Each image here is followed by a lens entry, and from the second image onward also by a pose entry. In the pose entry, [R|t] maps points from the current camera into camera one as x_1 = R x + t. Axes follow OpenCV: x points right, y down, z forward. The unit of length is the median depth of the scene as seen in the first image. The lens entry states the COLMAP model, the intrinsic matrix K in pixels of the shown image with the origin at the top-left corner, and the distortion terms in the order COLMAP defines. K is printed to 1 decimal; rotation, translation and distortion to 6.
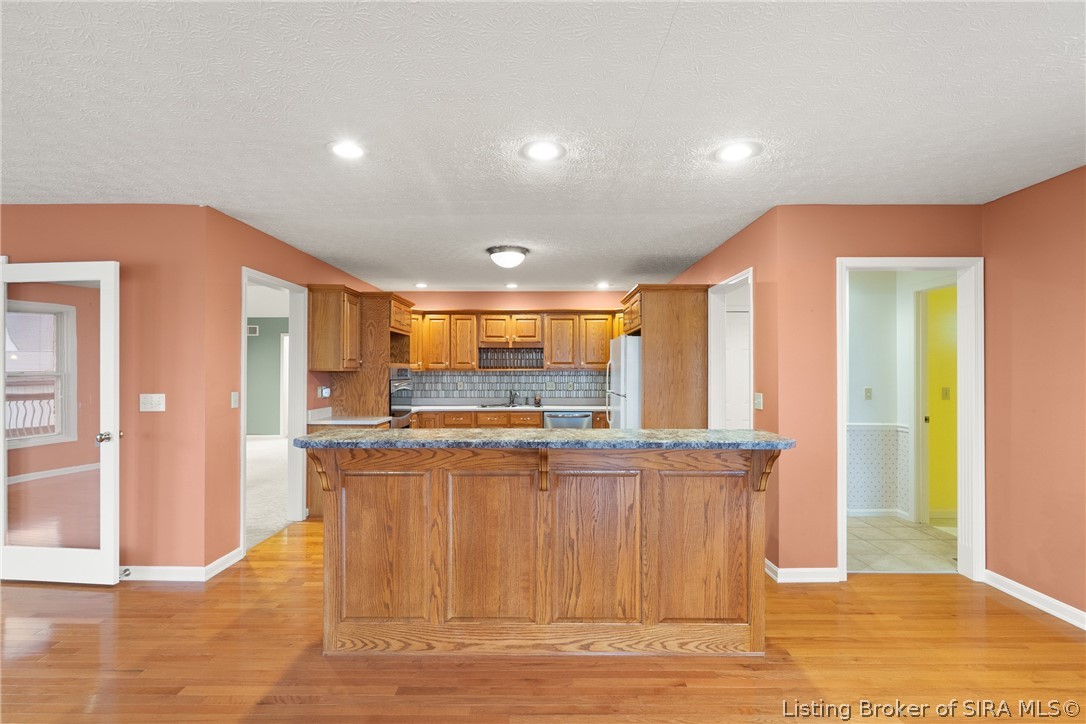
lens RADIAL K [[486.0, 0, 546.1], [0, 486.0, 364.4], [0, 0, 1]] dist [0.000727, -0.000017]
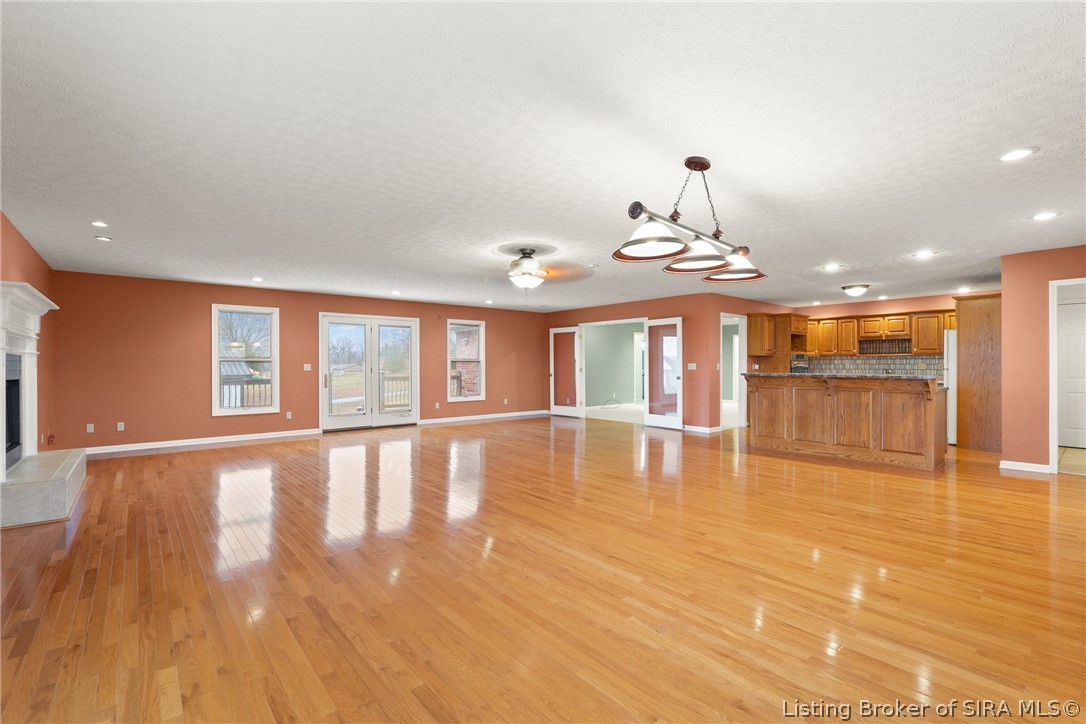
lens RADIAL K [[486.0, 0, 546.1], [0, 486.0, 364.4], [0, 0, 1]] dist [0.000727, -0.000017]
pose [[0.650473, -0.000680, -0.759529, 0.414236], [0.009781, 0.999924, 0.007481, 0.021219], [0.759467, -0.012295, 0.650430, -0.788920]]
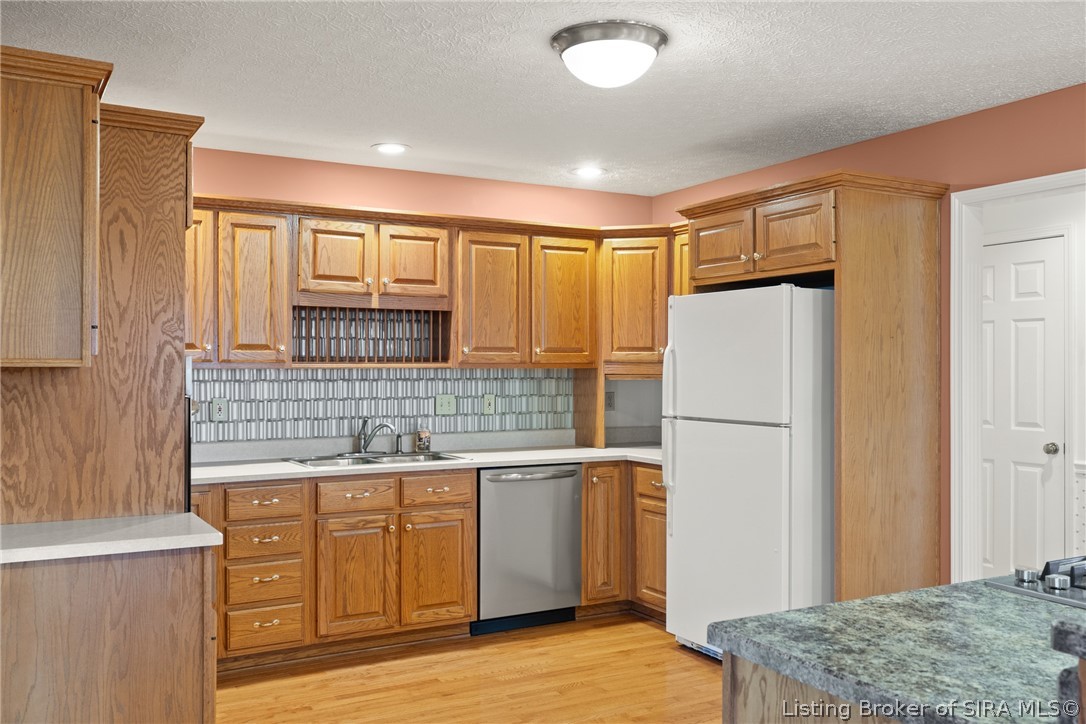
lens RADIAL K [[953.4, 0, 524.9], [0, 953.4, 362.0], [0, 0, 1]] dist [-0.003490, 0.000903]
pose [[0.875095, 0.002991, 0.483942, -0.373209], [-0.005976, 0.999971, 0.004625, 0.004736], [-0.483915, -0.006939, 0.875088, 0.305849]]
